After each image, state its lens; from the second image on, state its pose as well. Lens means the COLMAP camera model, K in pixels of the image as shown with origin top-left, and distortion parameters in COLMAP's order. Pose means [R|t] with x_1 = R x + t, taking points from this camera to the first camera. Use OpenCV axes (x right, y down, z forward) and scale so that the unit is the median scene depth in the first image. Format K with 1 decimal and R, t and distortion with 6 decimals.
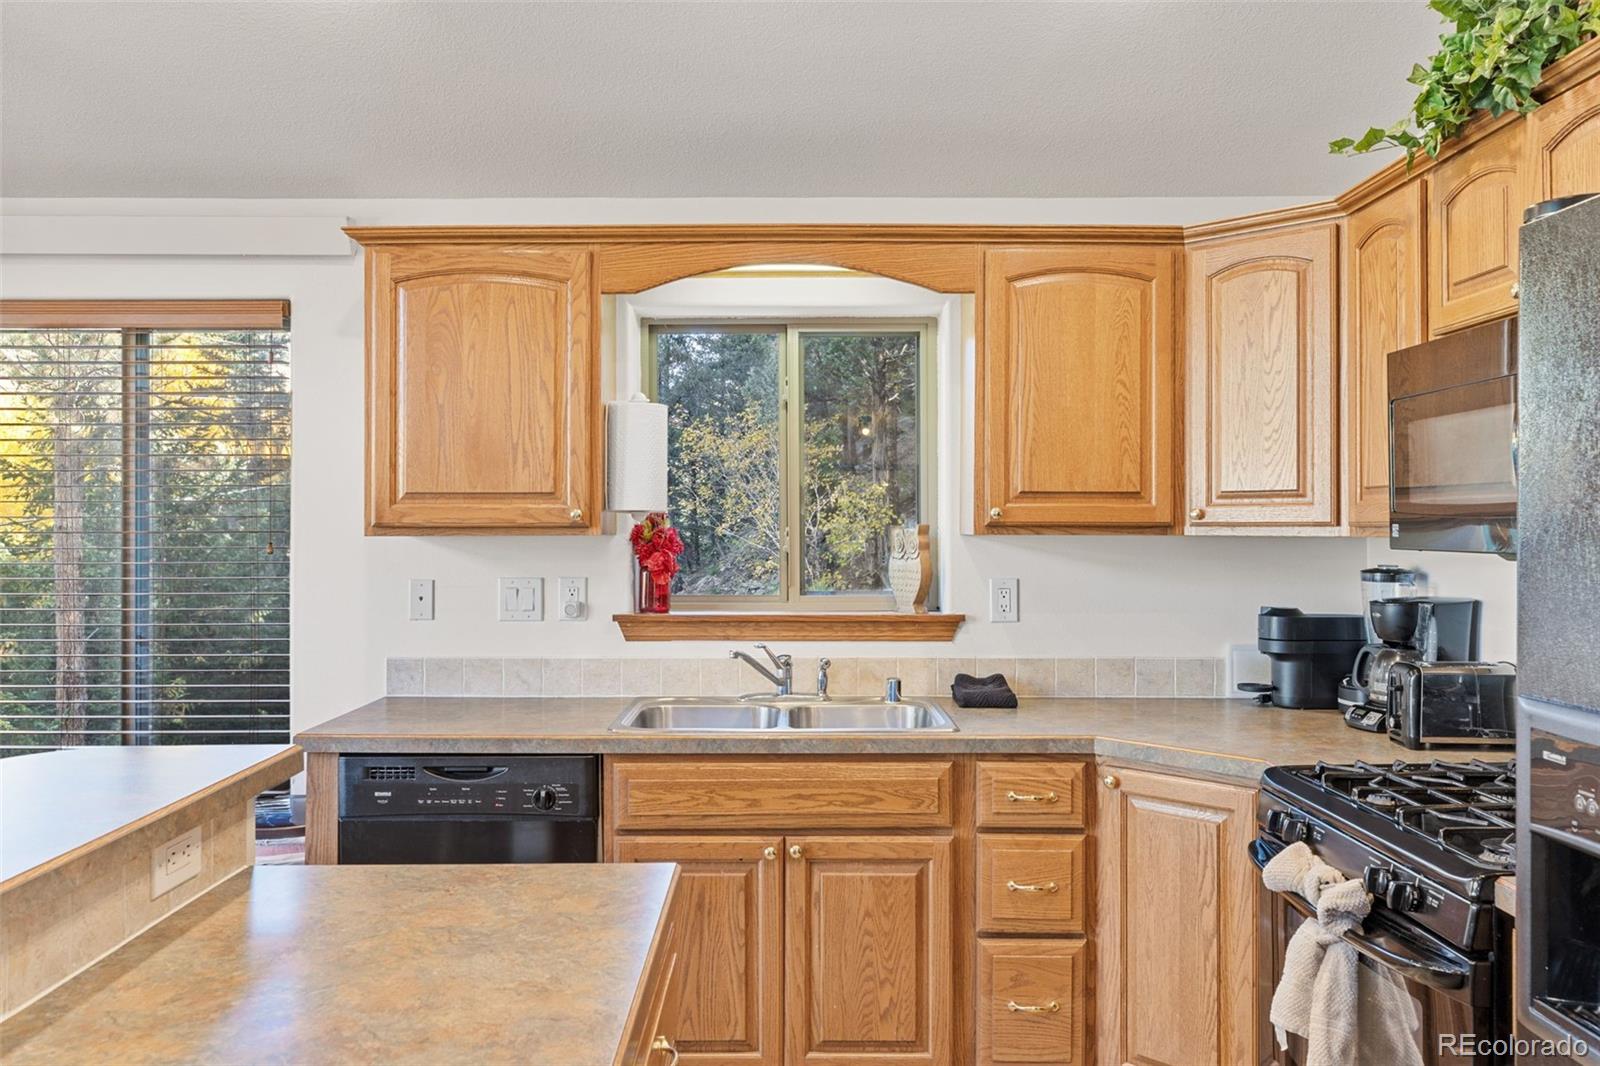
lens RADIAL K [[1246.2, 0, 786.3], [0, 1246.2, 521.9], [0, 0, 1]] dist [0.011040, 0.010447]
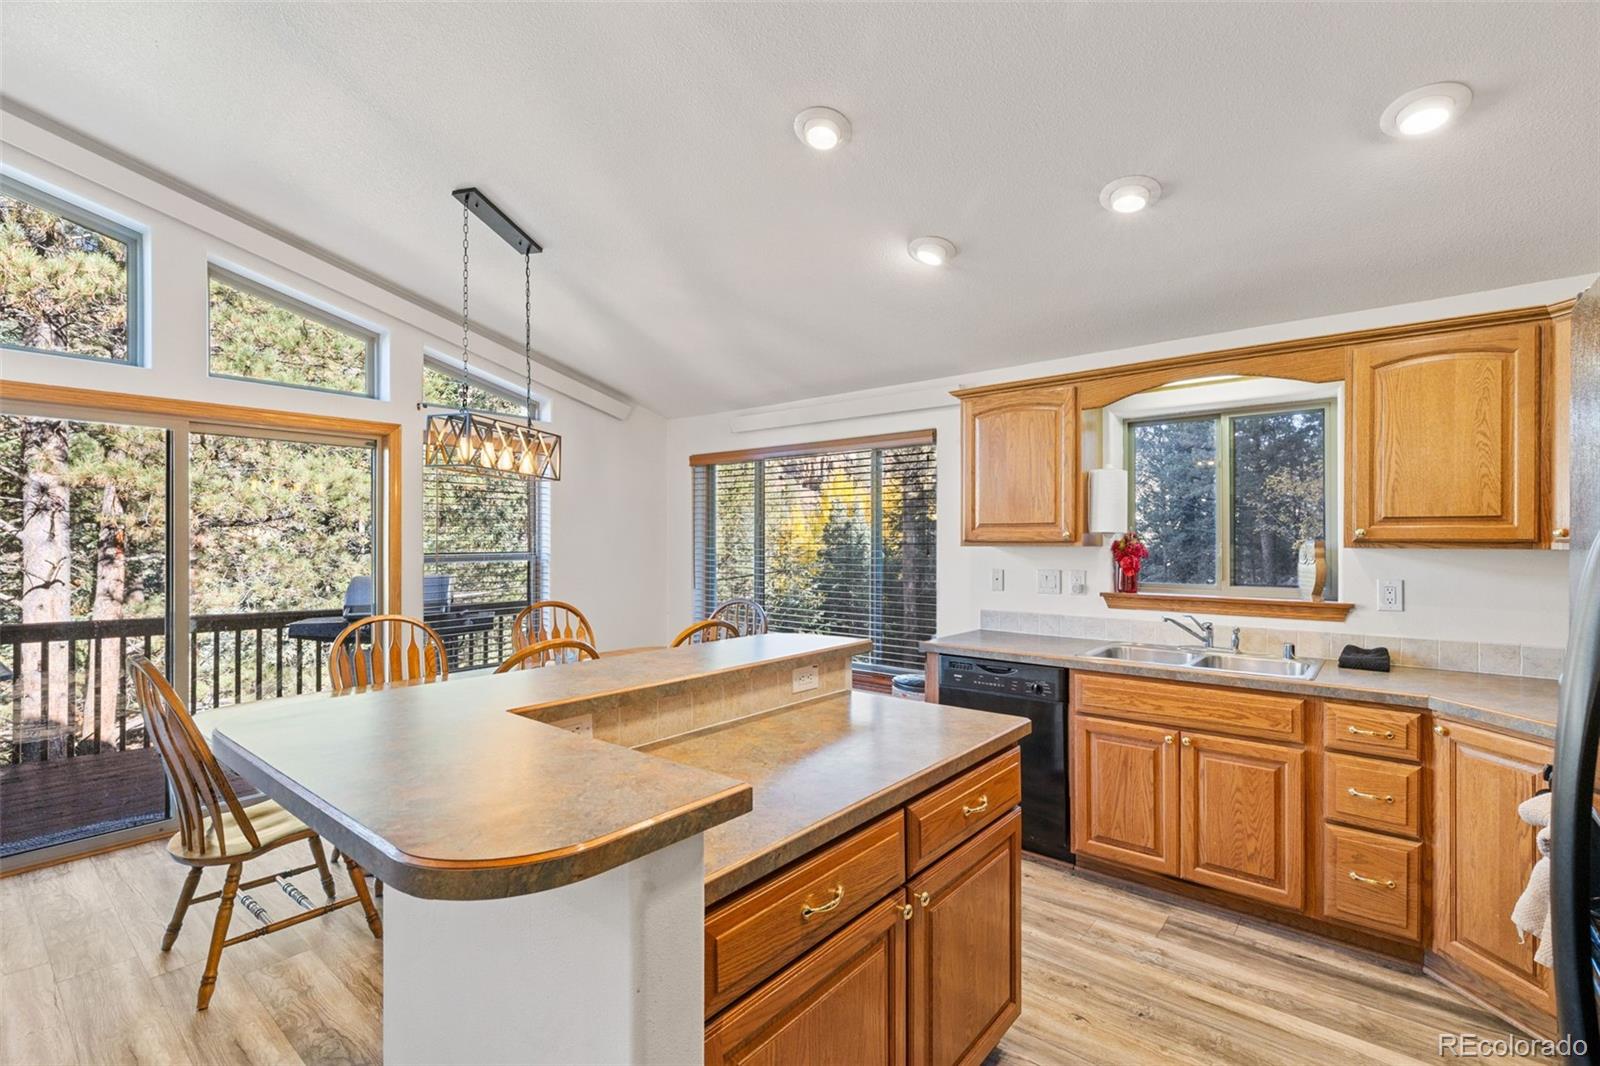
lens RADIAL K [[716.8, 0, 814.7], [0, 716.8, 537.3], [0, 0, 1]] dist [0.004889, 0.000219]
pose [[0.780732, -0.001593, -0.624864, 0.193593], [0.000012, 0.999997, -0.002534, 0.000253], [0.624866, 0.001971, 0.780729, -0.031645]]
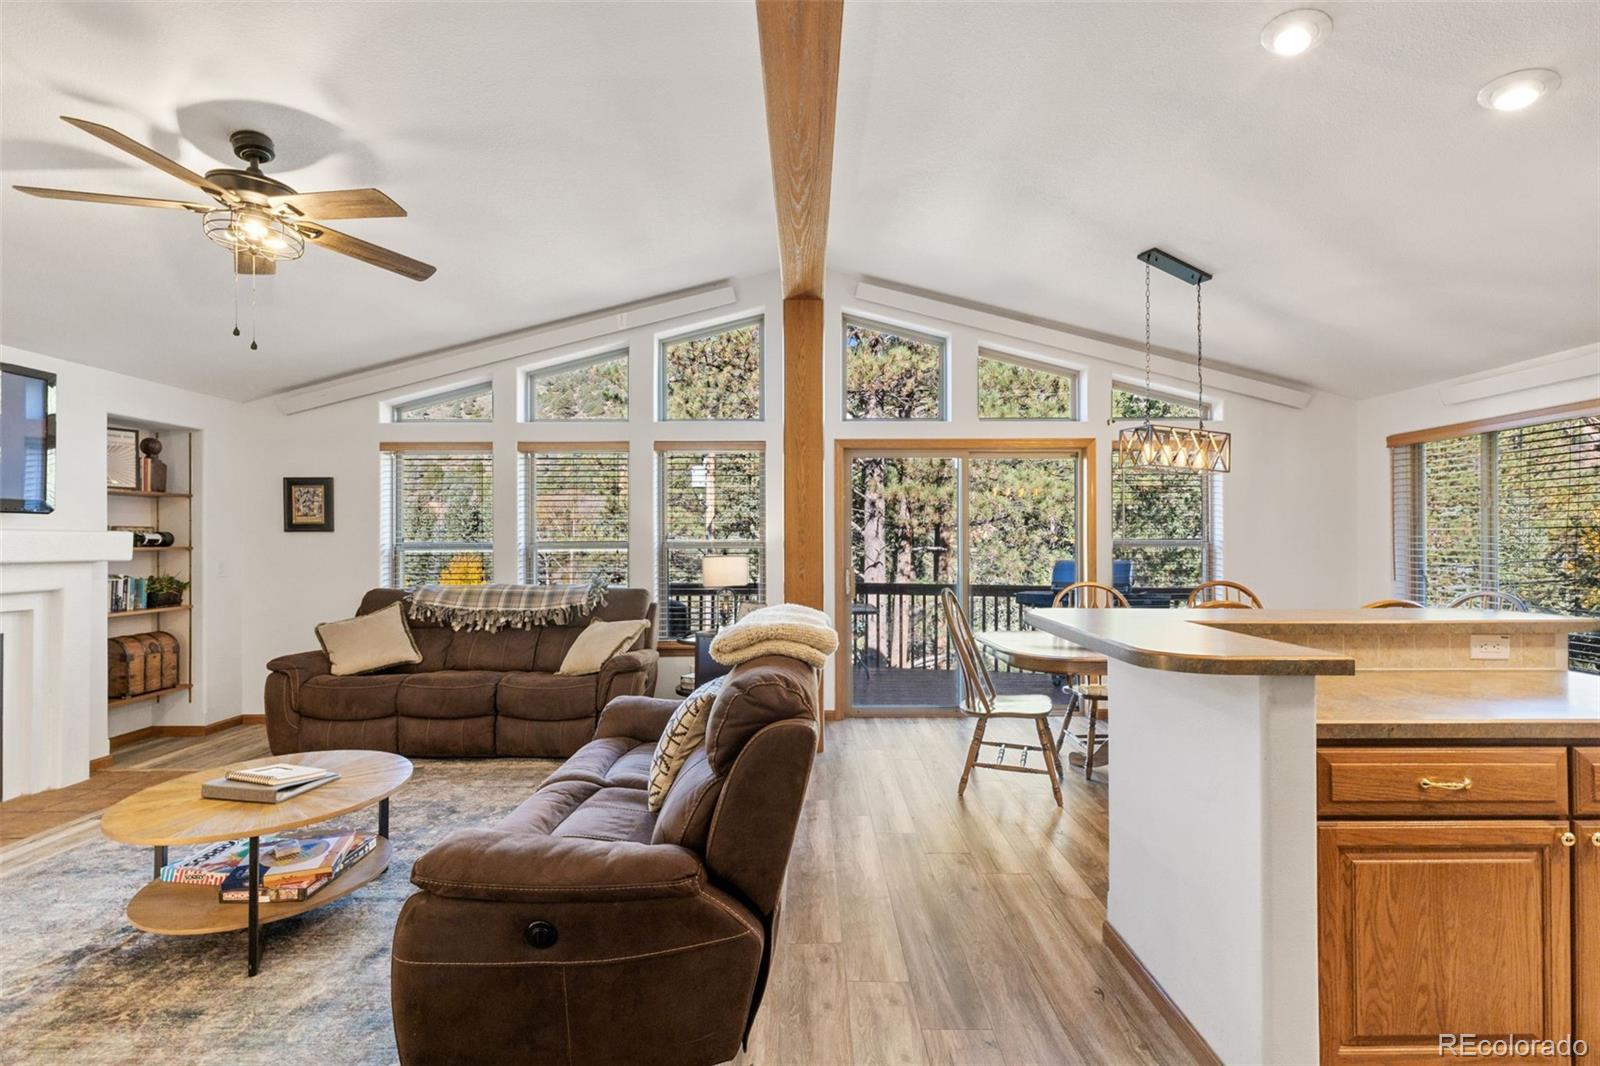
lens RADIAL K [[716.8, 0, 809.2], [0, 716.8, 534.6], [0, 0, 1]] dist [0.004889, 0.000219]
pose [[0.013677, -0.007768, -0.999876, 0.448392], [0.000450, 0.999970, -0.007762, 0.029189], [0.999906, -0.000343, 0.013680, -0.171250]]
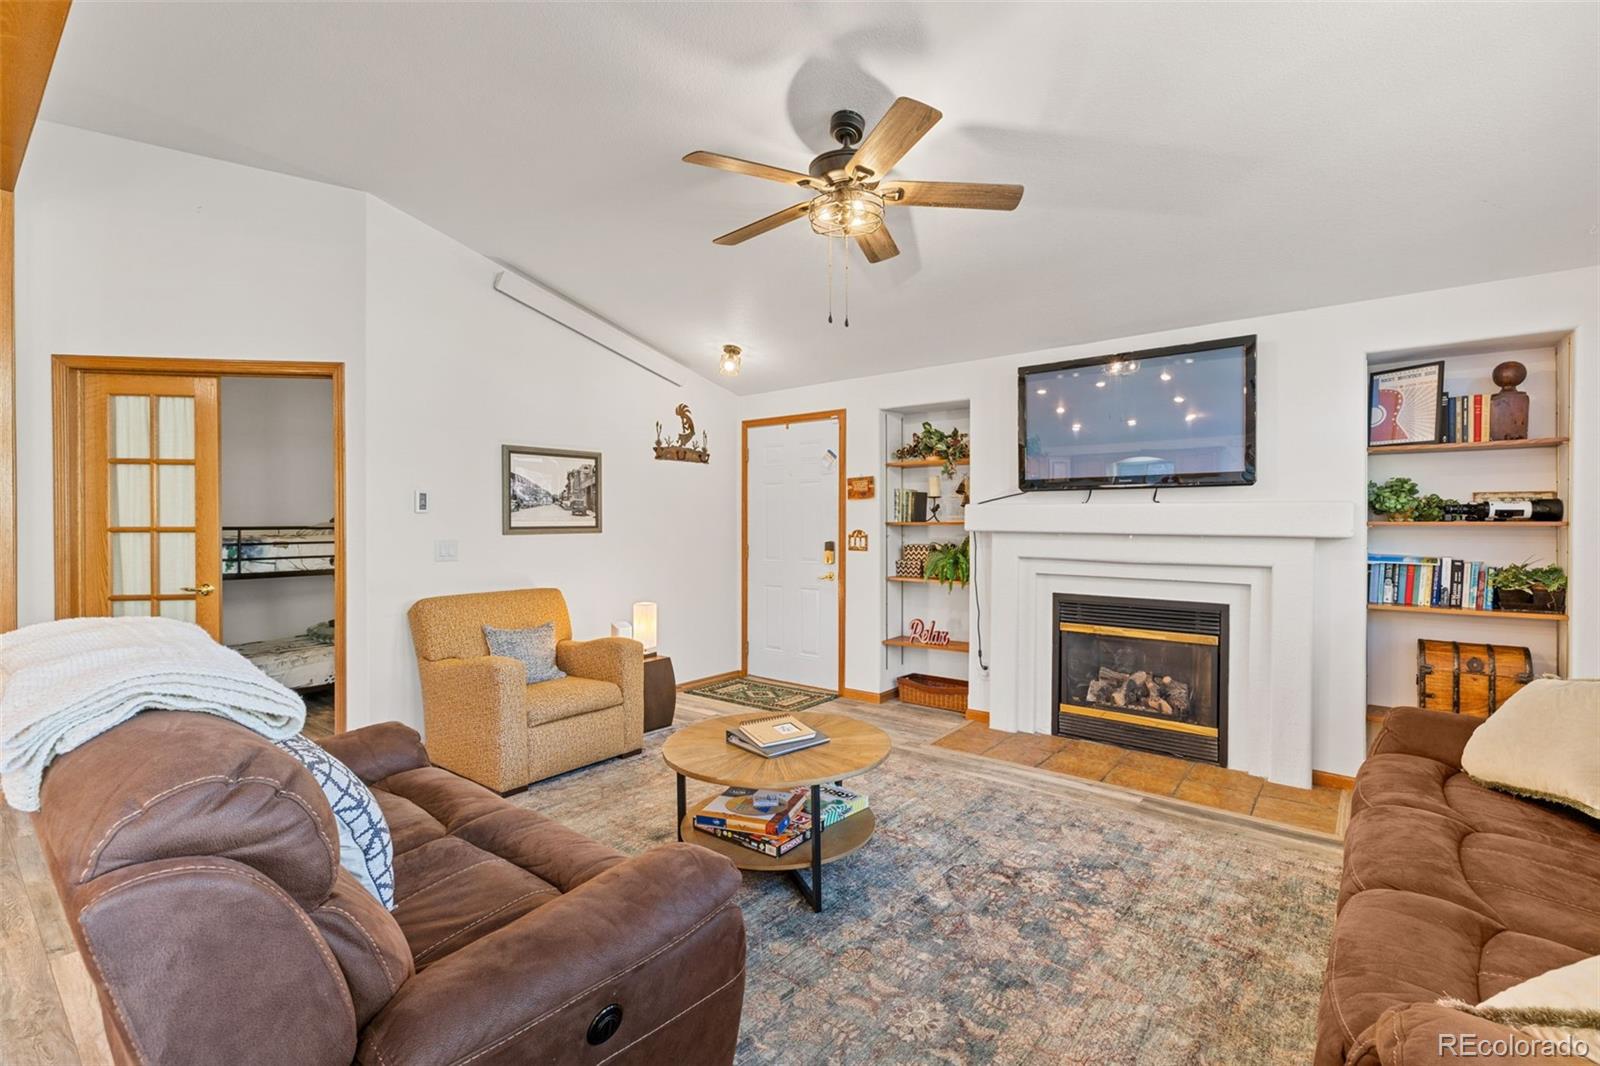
lens RADIAL K [[716.8, 0, 805.6], [0, 716.8, 526.8], [0, 0, 1]] dist [0.004889, 0.000219]
pose [[-0.787169, -0.004135, 0.616724, -0.899418], [0.003896, 0.999924, 0.011678, 0.034937], [-0.616726, 0.011595, -0.787093, -0.100373]]
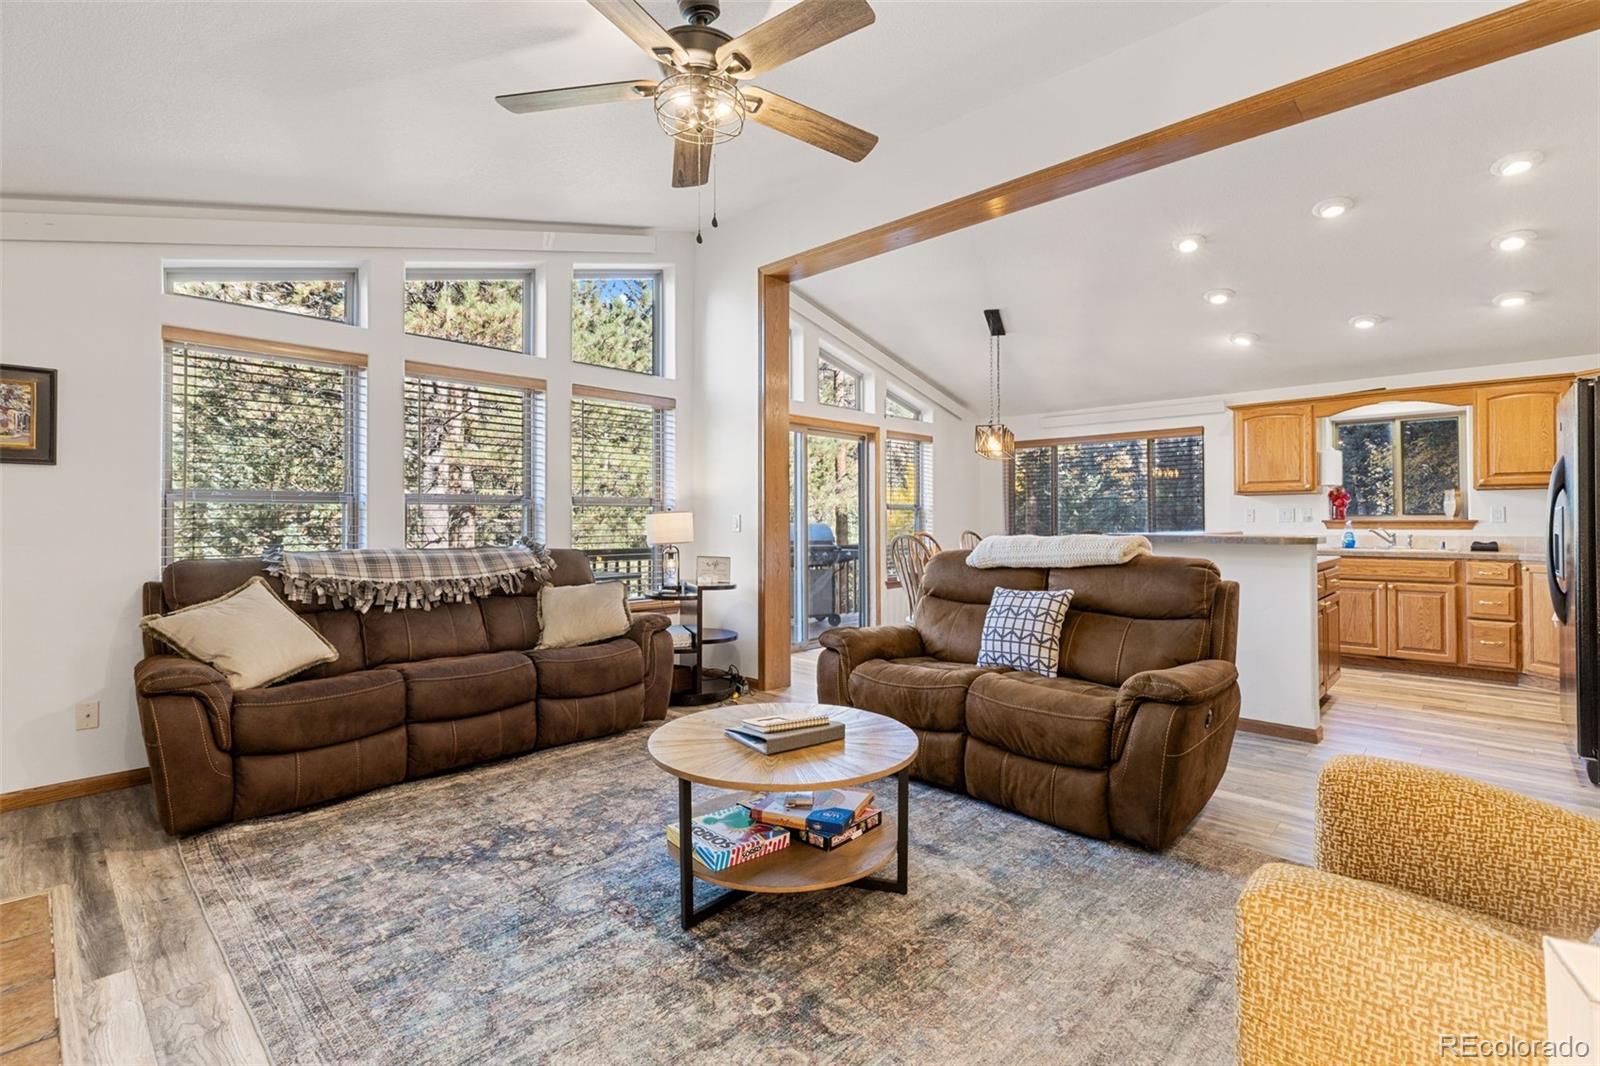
lens RADIAL K [[730.9, 0, 816.1], [0, 730.9, 507.3], [0, 0, 1]] dist [0.001145, 0.000932]
pose [[0.737714, -0.013266, -0.674983, 0.172407], [0.000784, 0.999823, -0.018794, 0.083205], [0.675112, 0.013335, 0.737594, -1.270190]]
